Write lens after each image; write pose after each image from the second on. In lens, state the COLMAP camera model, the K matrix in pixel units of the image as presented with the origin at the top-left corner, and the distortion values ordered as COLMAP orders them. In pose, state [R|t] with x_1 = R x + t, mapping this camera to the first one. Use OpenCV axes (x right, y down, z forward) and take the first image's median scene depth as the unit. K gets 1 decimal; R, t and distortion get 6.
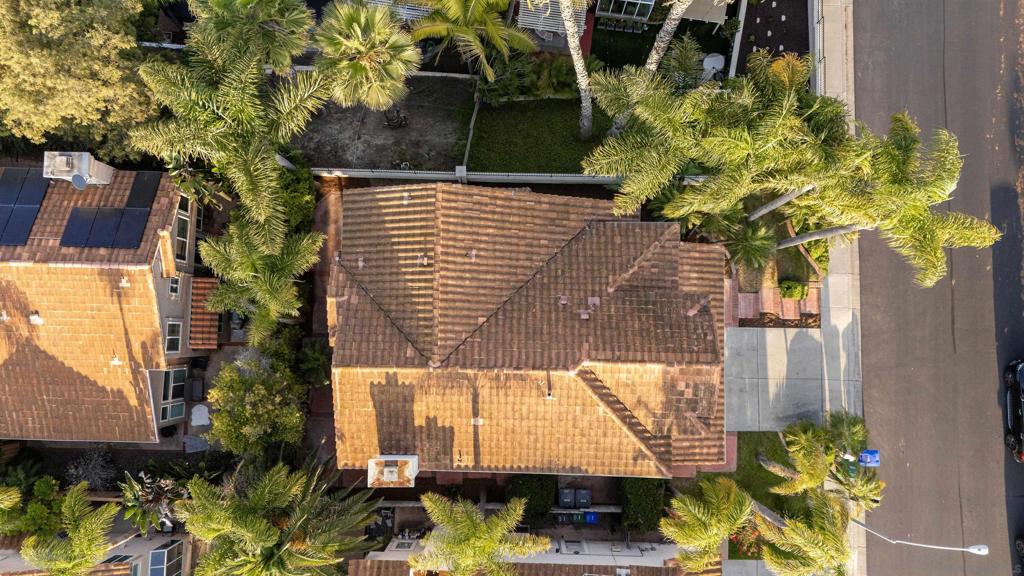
lens RADIAL K [[700.7, 0, 514.3], [0, 700.7, 289.8], [0, 0, 1]] dist [0.001592, -0.005868]
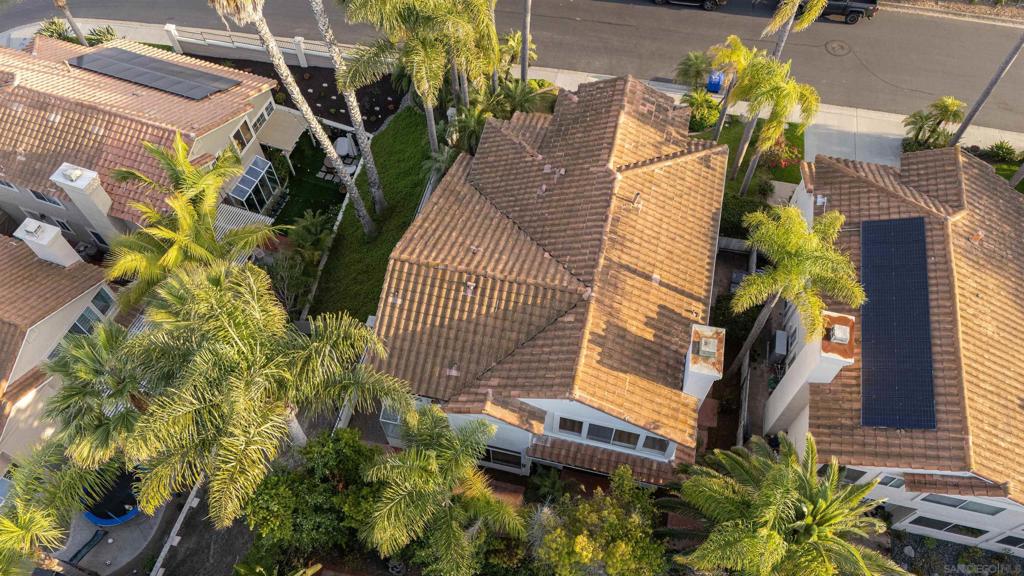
lens RADIAL K [[700.7, 0, 510.0], [0, 700.7, 287.1], [0, 0, 1]] dist [0.001592, -0.005868]
pose [[0.209282, -0.844684, 0.492656, -0.552557], [0.976773, 0.204280, -0.064690, 0.064544], [-0.045997, 0.494752, 0.867816, 0.227691]]
